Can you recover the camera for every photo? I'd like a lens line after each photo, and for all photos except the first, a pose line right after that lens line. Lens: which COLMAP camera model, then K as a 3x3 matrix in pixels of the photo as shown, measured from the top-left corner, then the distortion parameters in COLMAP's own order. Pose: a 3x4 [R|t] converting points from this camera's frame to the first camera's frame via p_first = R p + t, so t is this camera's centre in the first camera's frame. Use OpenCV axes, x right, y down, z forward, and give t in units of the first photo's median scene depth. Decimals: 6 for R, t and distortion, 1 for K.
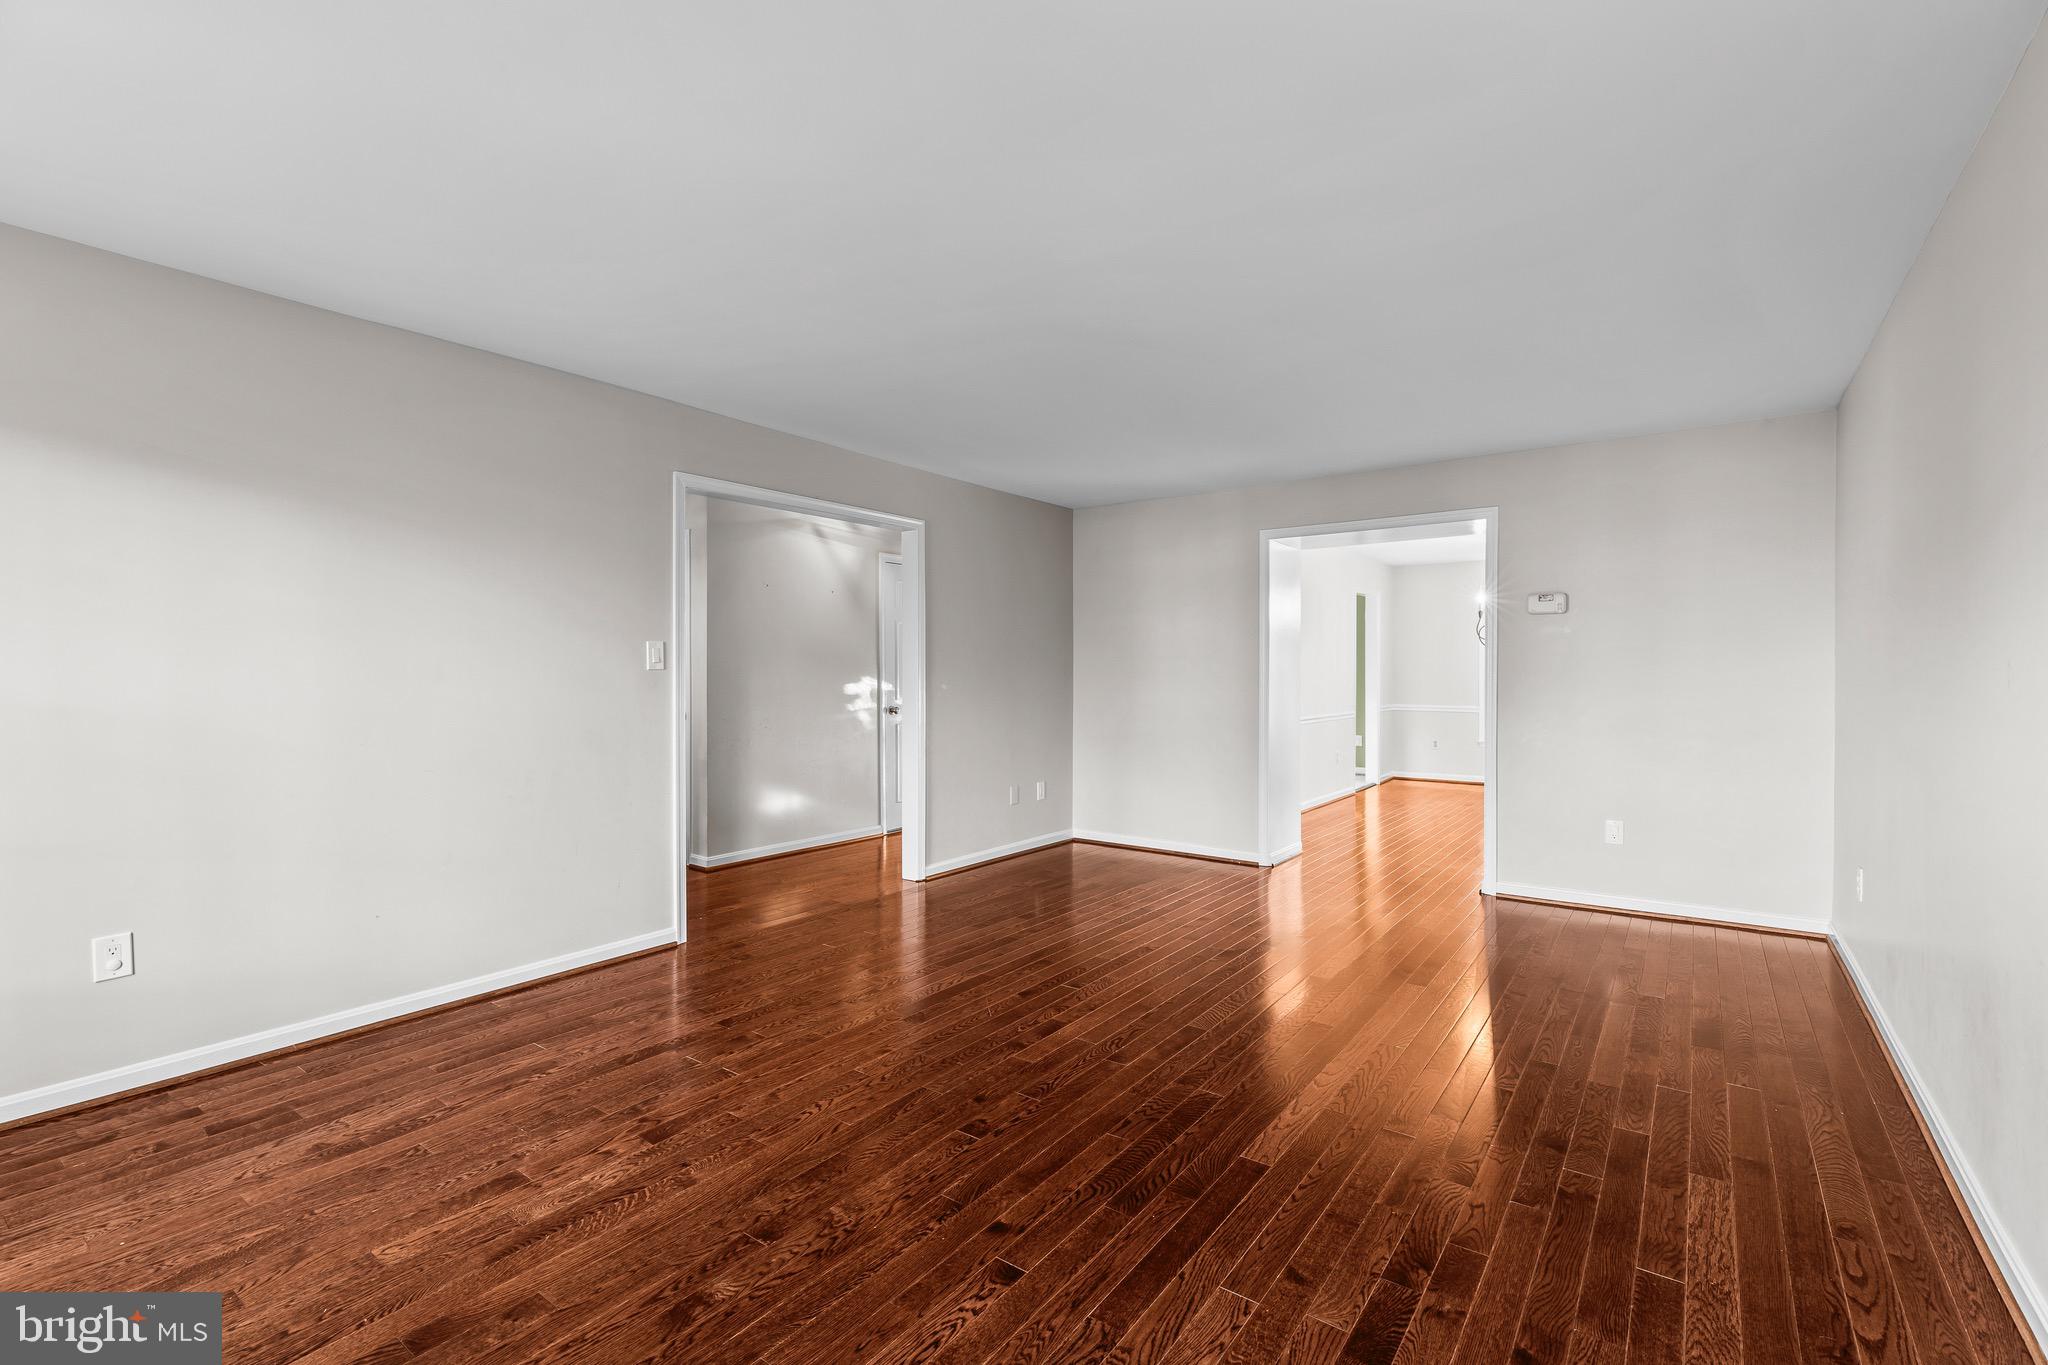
lens RADIAL K [[909.9, 0, 1019.9], [0, 909.9, 681.6], [0, 0, 1]] dist [0.003724, 0.000649]
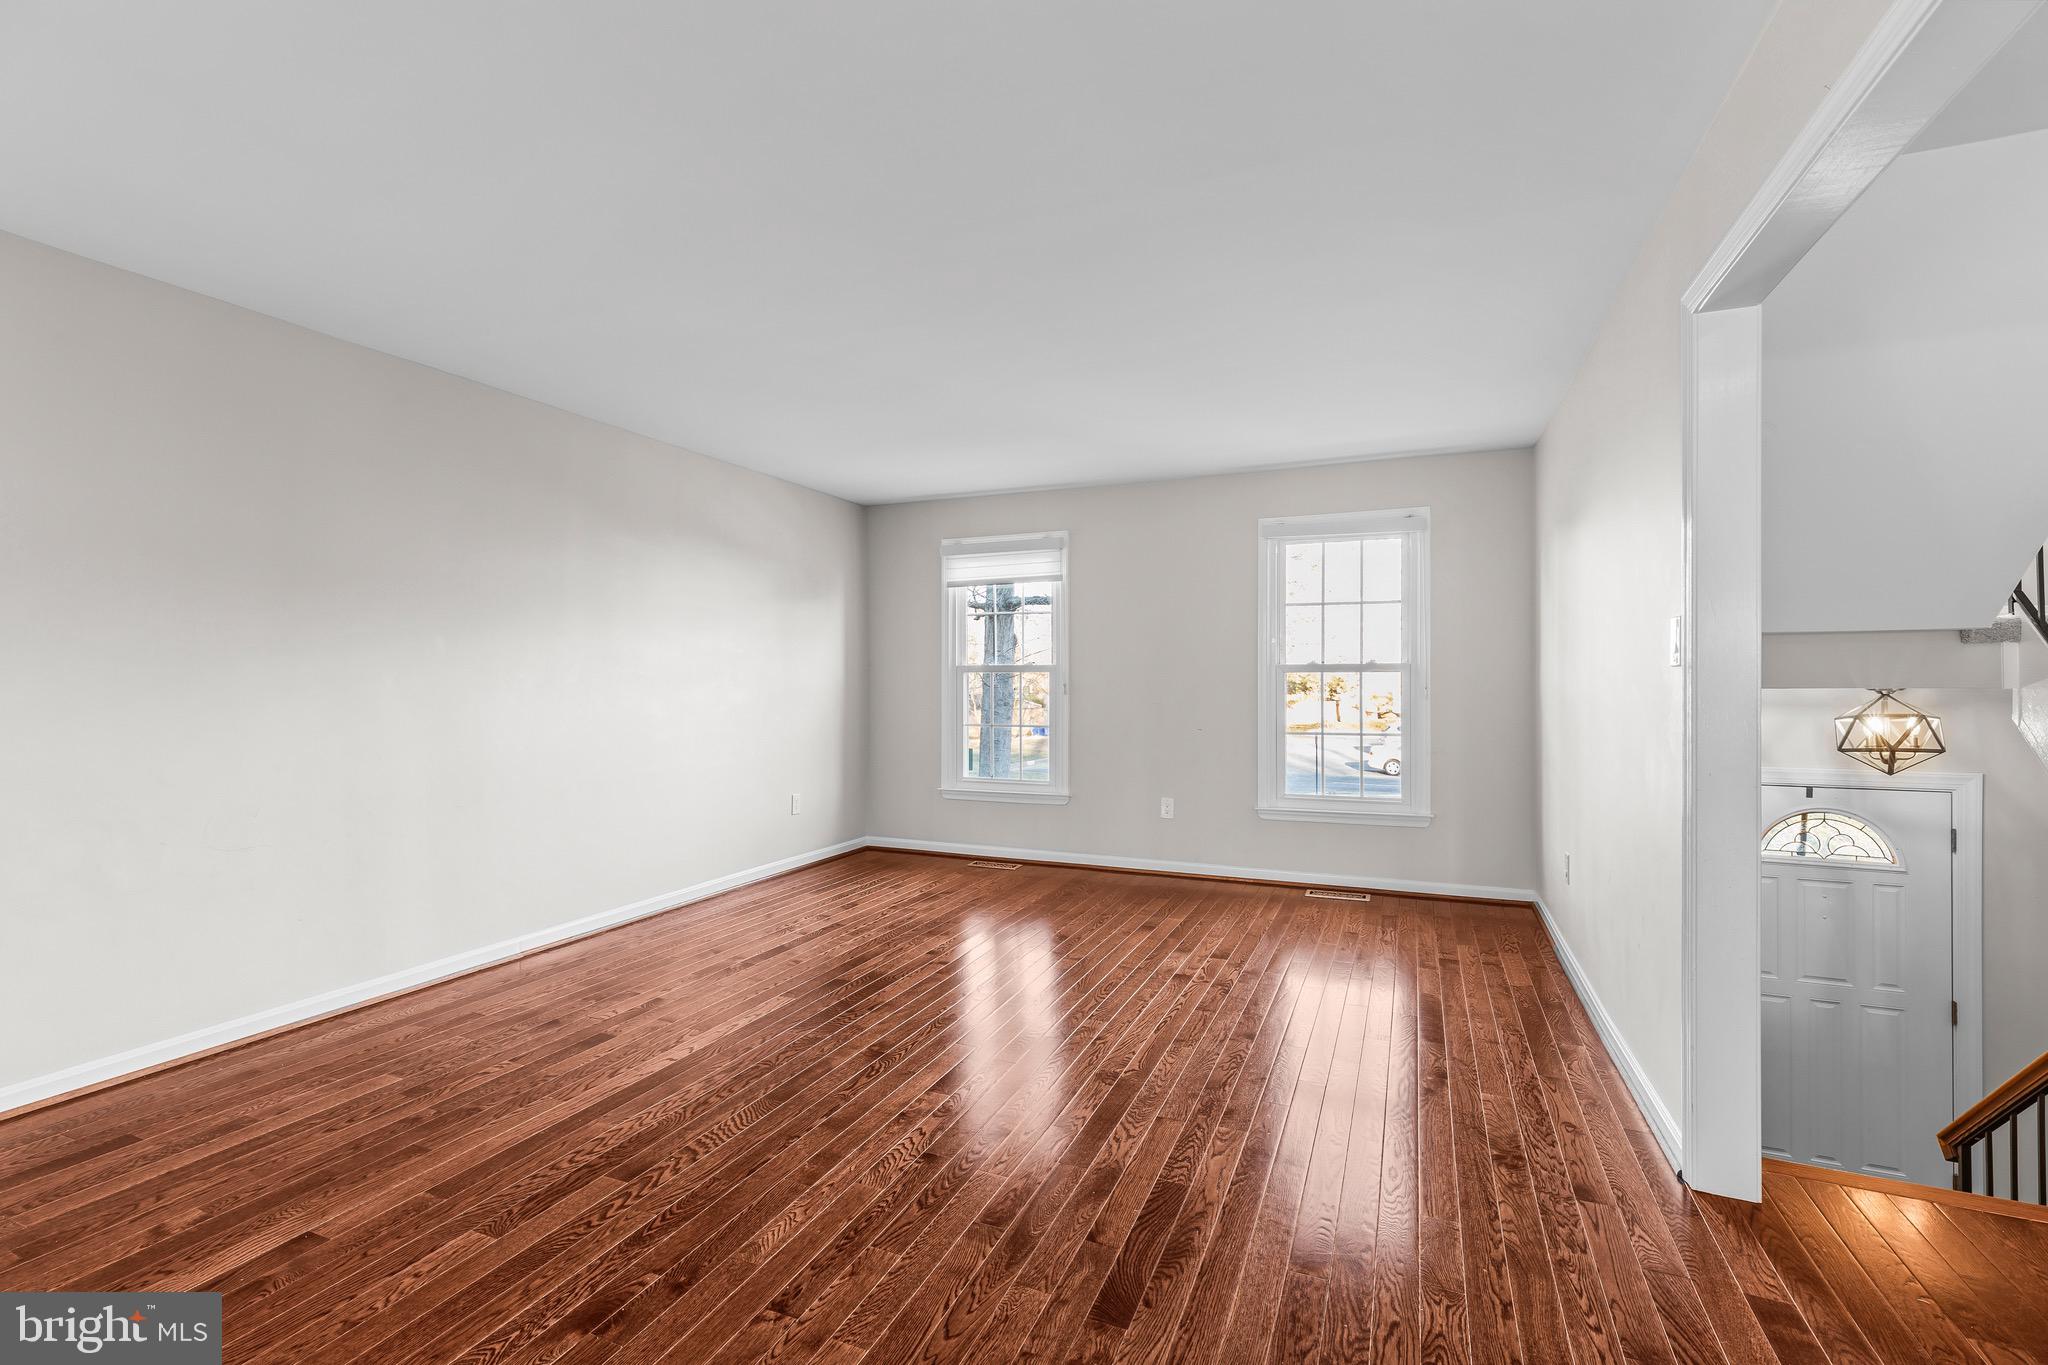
lens RADIAL K [[909.9, 0, 1019.9], [0, 909.9, 681.6], [0, 0, 1]] dist [0.003724, 0.000649]
pose [[-0.973795, 0.001574, -0.227422, 0.208359], [-0.001273, 0.999923, 0.012372, -0.015519], [0.227423, 0.012337, -0.973718, 2.358585]]
